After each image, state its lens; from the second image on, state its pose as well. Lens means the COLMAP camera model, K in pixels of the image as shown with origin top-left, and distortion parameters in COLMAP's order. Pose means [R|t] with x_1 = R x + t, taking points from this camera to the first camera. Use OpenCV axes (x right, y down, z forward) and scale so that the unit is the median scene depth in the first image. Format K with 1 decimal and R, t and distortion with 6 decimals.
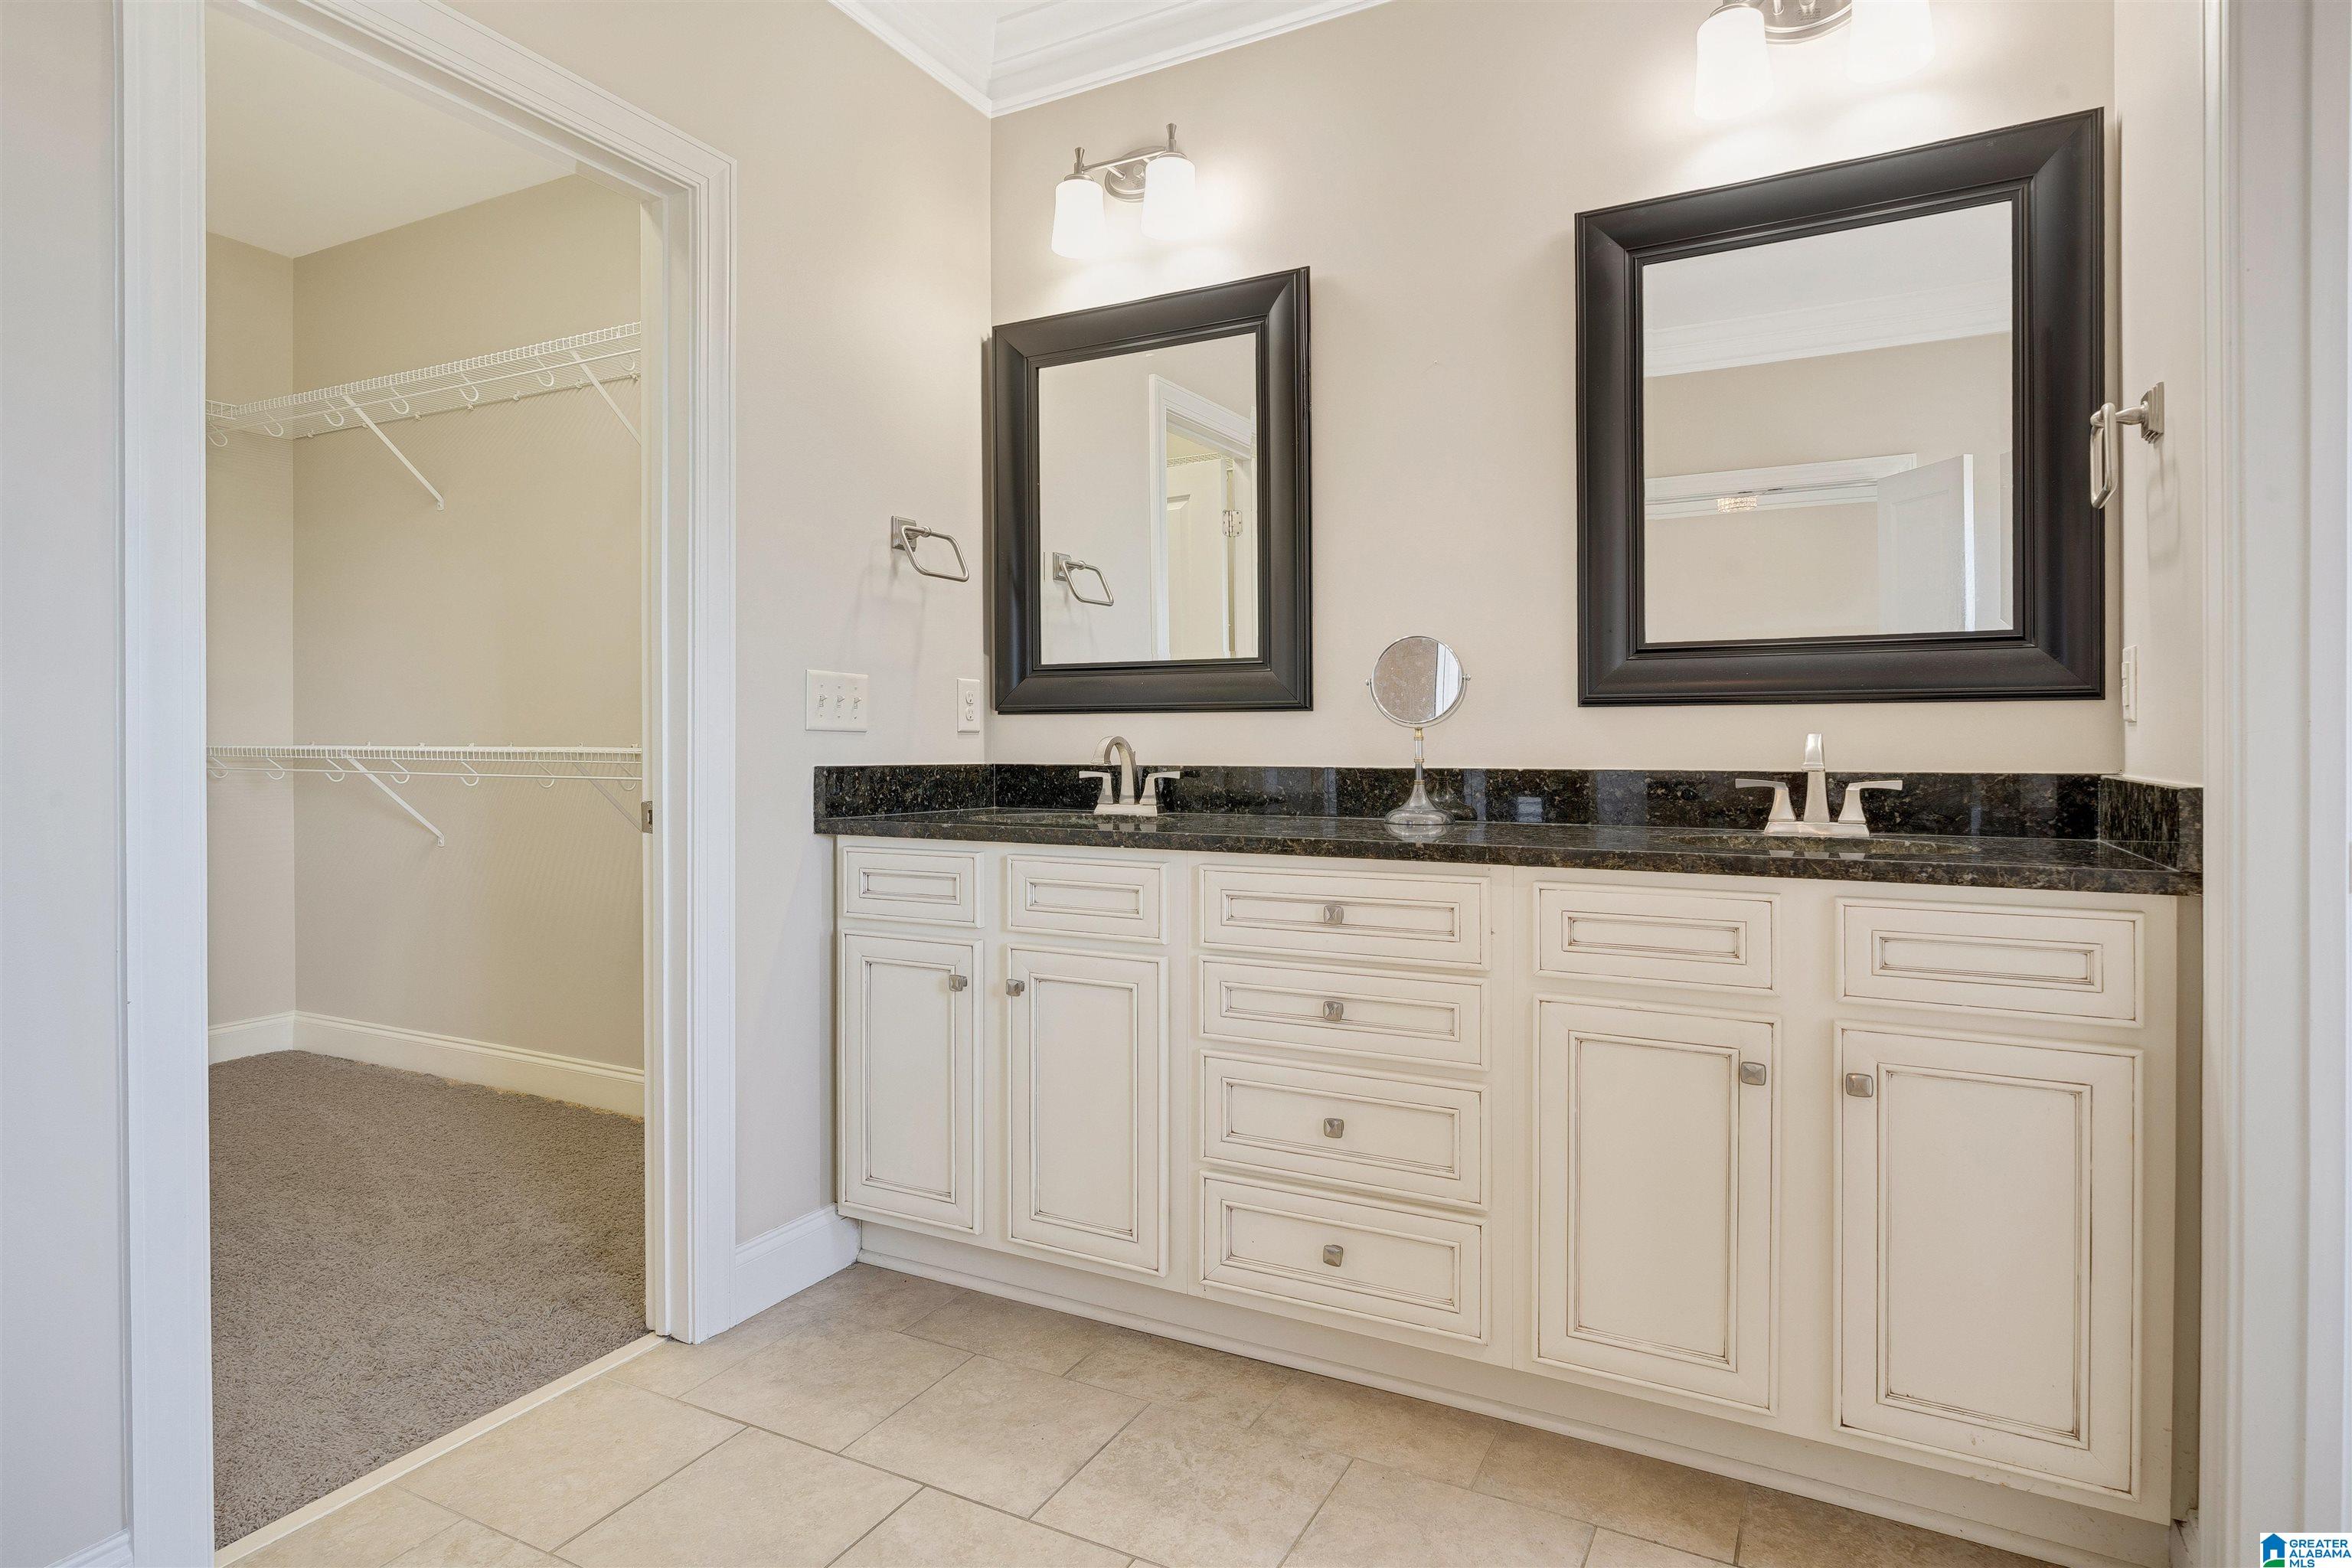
lens RADIAL K [[1254.4, 0, 1137.0], [0, 1254.4, 731.7], [0, 0, 1]] dist [0.019004, 0.000267]
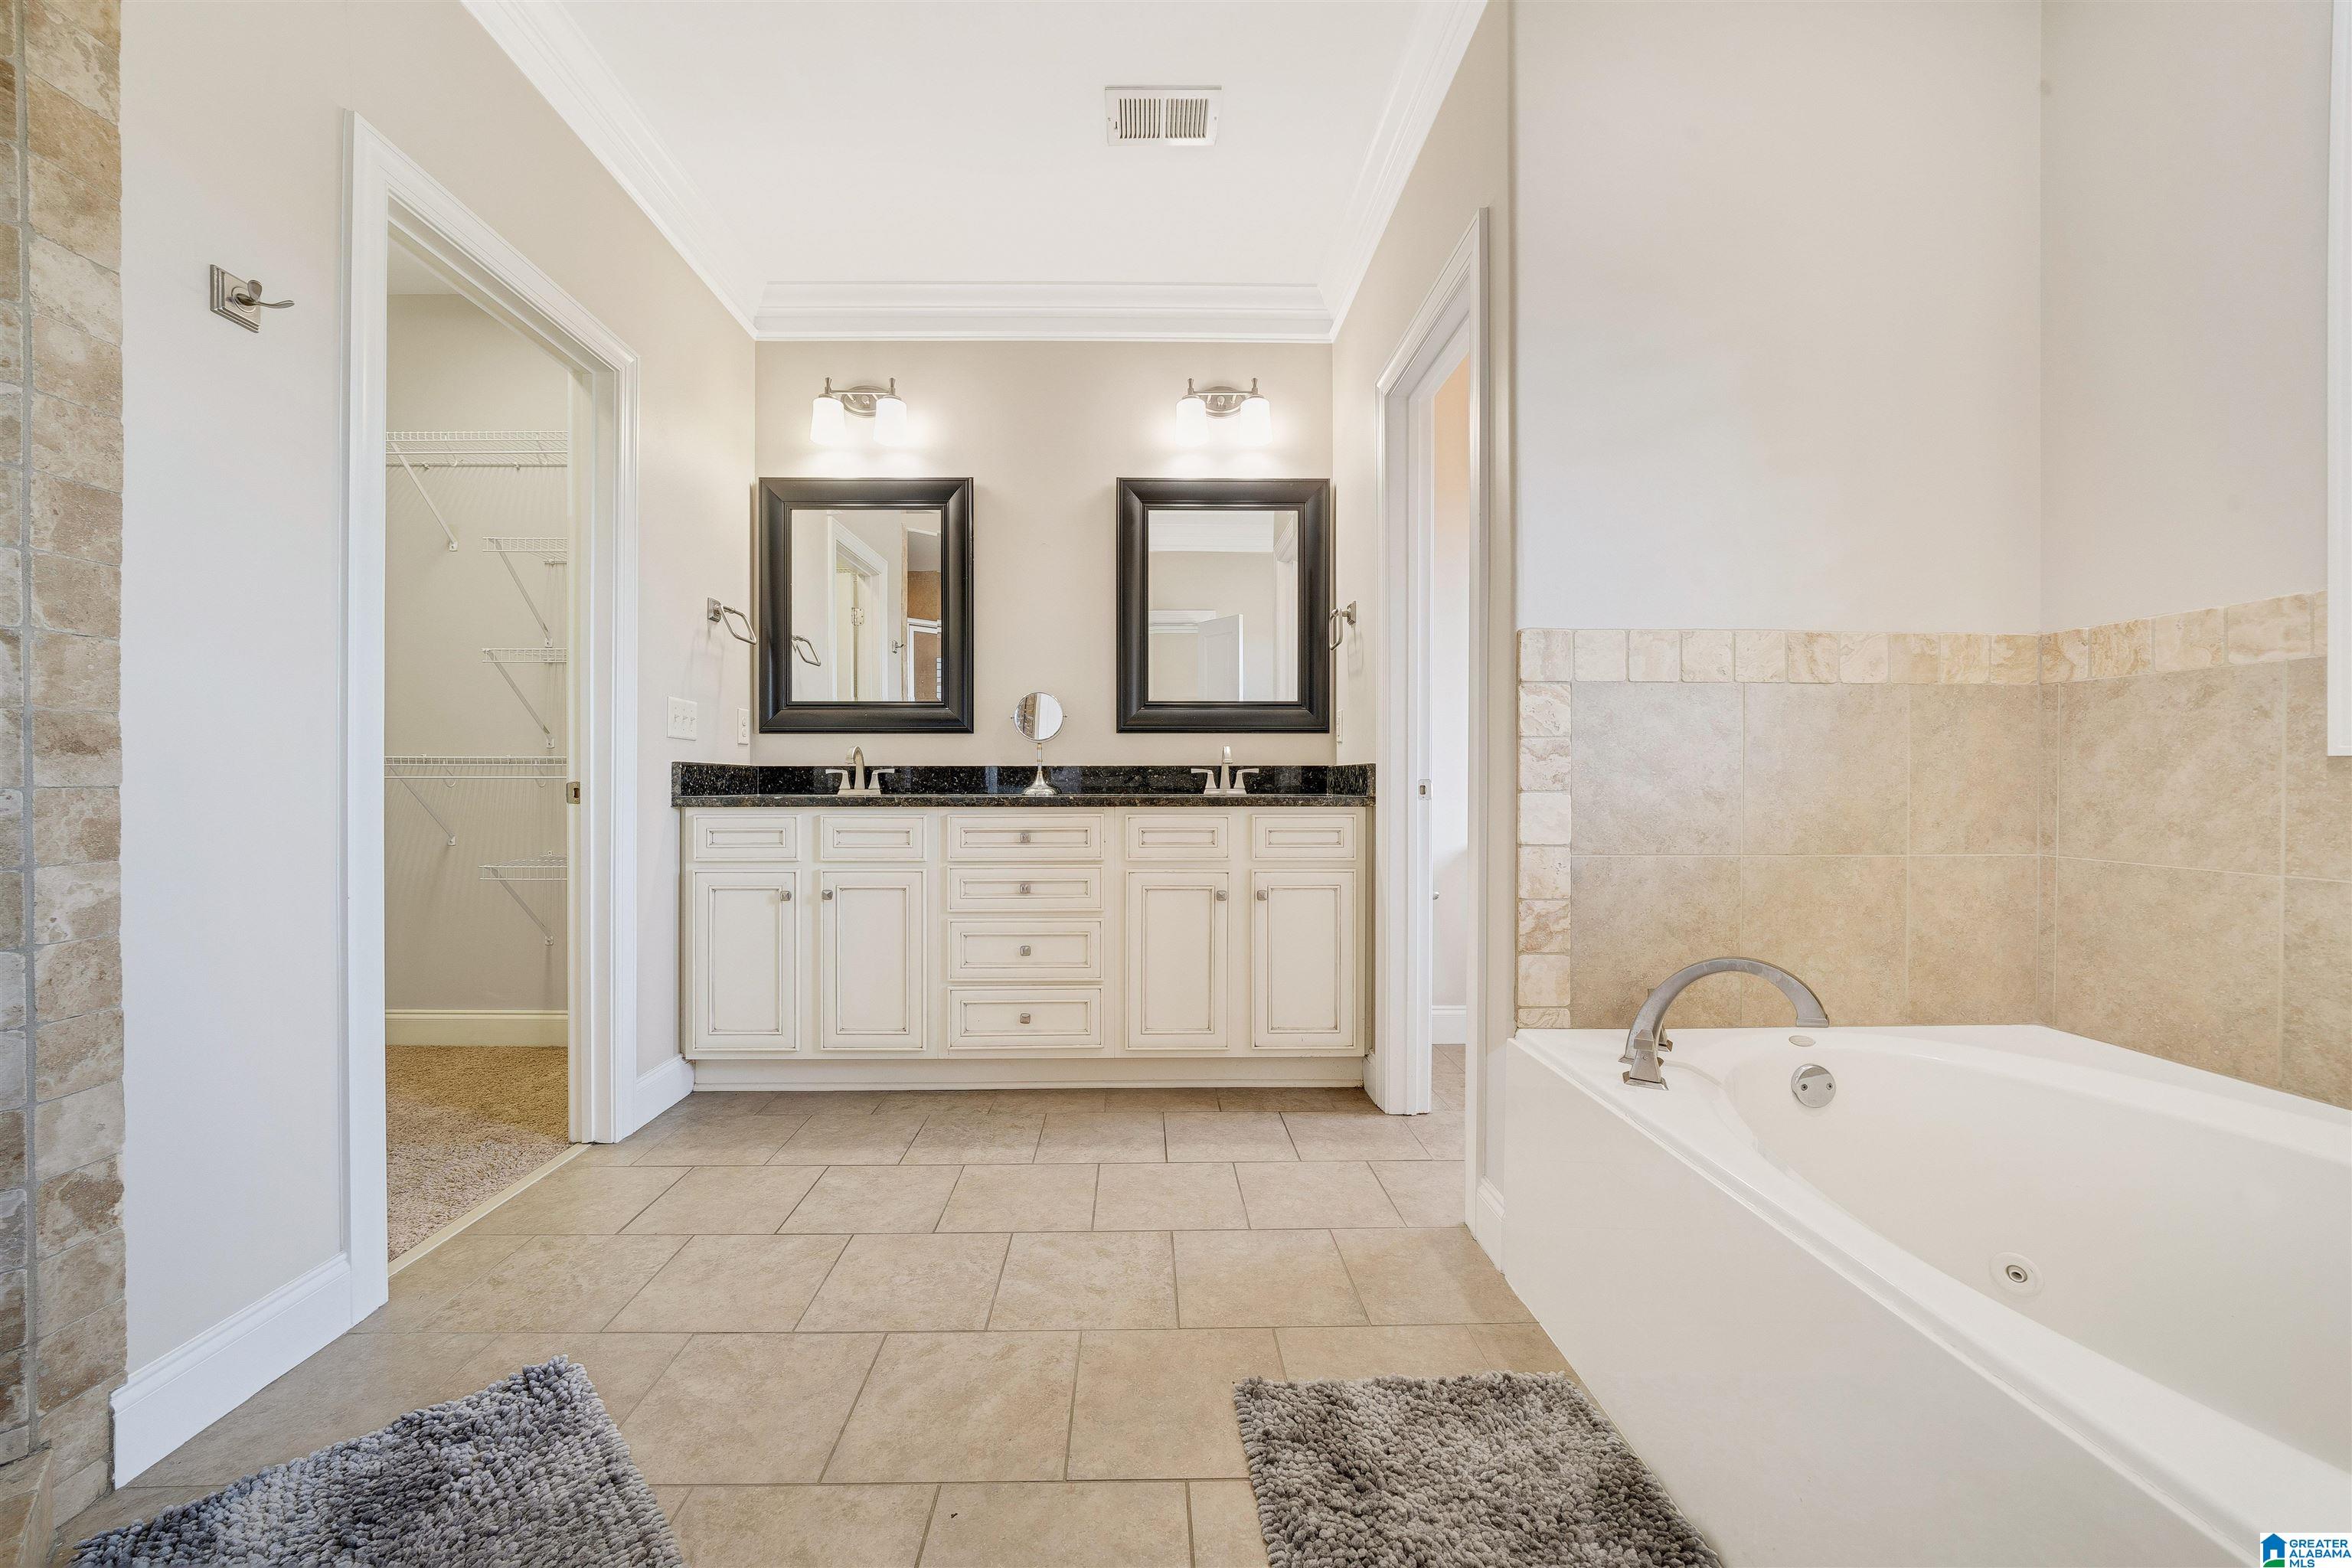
lens RADIAL K [[912.7, 0, 1167.2], [0, 912.7, 766.0], [0, 0, 1]] dist [-0.000011, 0.000001]
pose [[0.856042, 0.001549, 0.516905, -0.323728], [0.000725, 0.999991, -0.004197, 0.039026], [-0.516906, 0.003967, 0.856033, -0.246118]]
